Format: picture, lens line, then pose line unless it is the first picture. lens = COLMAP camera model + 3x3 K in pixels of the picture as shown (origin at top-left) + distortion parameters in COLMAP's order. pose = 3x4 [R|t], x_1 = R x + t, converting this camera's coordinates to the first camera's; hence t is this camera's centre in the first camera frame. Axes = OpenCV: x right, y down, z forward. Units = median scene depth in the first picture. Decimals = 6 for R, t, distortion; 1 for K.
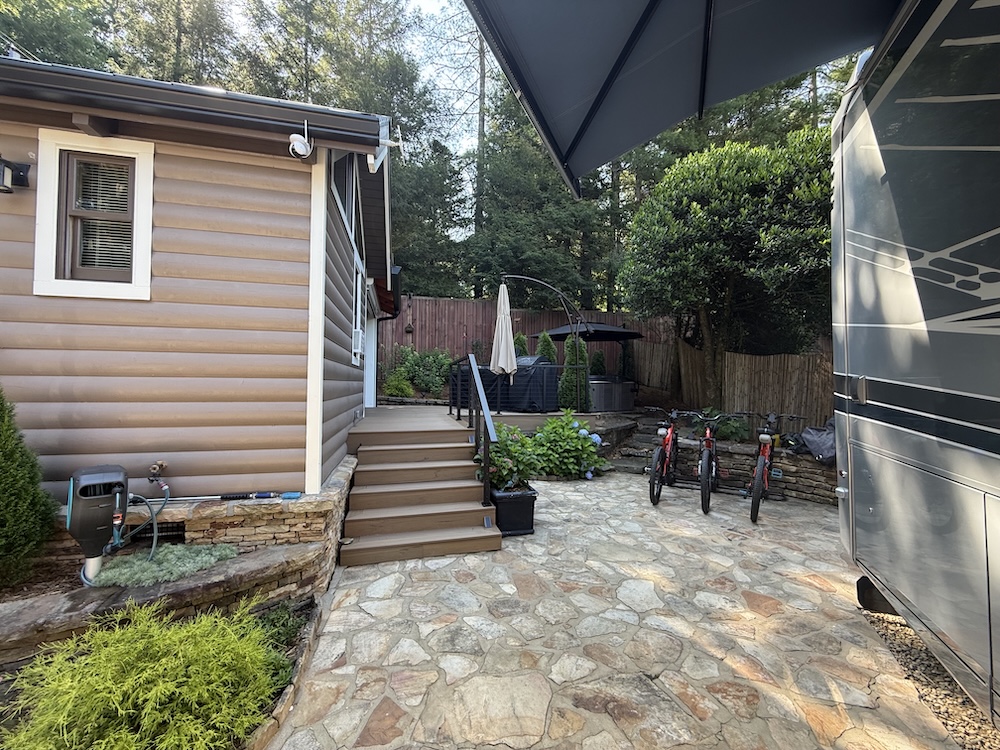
lens RADIAL K [[398.7, 0, 497.5], [0, 398.7, 375.5], [0, 0, 1]] dist [-0.000977, 0.000225]
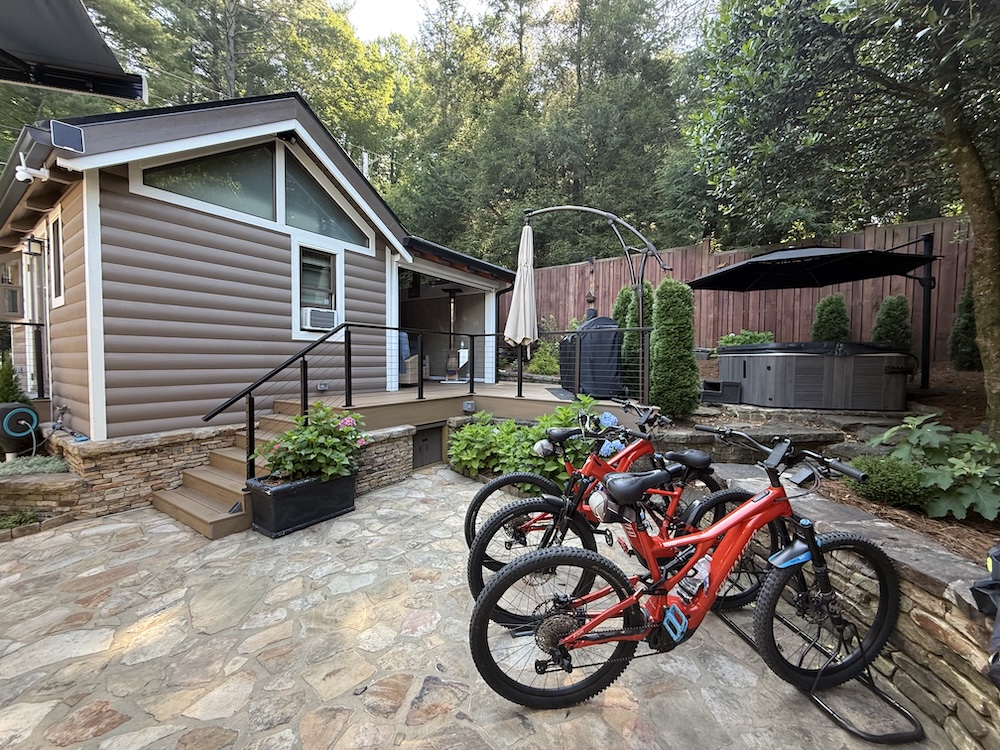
lens RADIAL K [[398.7, 0, 497.5], [0, 398.7, 375.5], [0, 0, 1]] dist [-0.000977, 0.000225]
pose [[0.670549, 0.024911, -0.741446, 1.046020], [0.015654, 0.998738, 0.047713, 0.033004], [0.741700, -0.043600, 0.669314, 0.849918]]
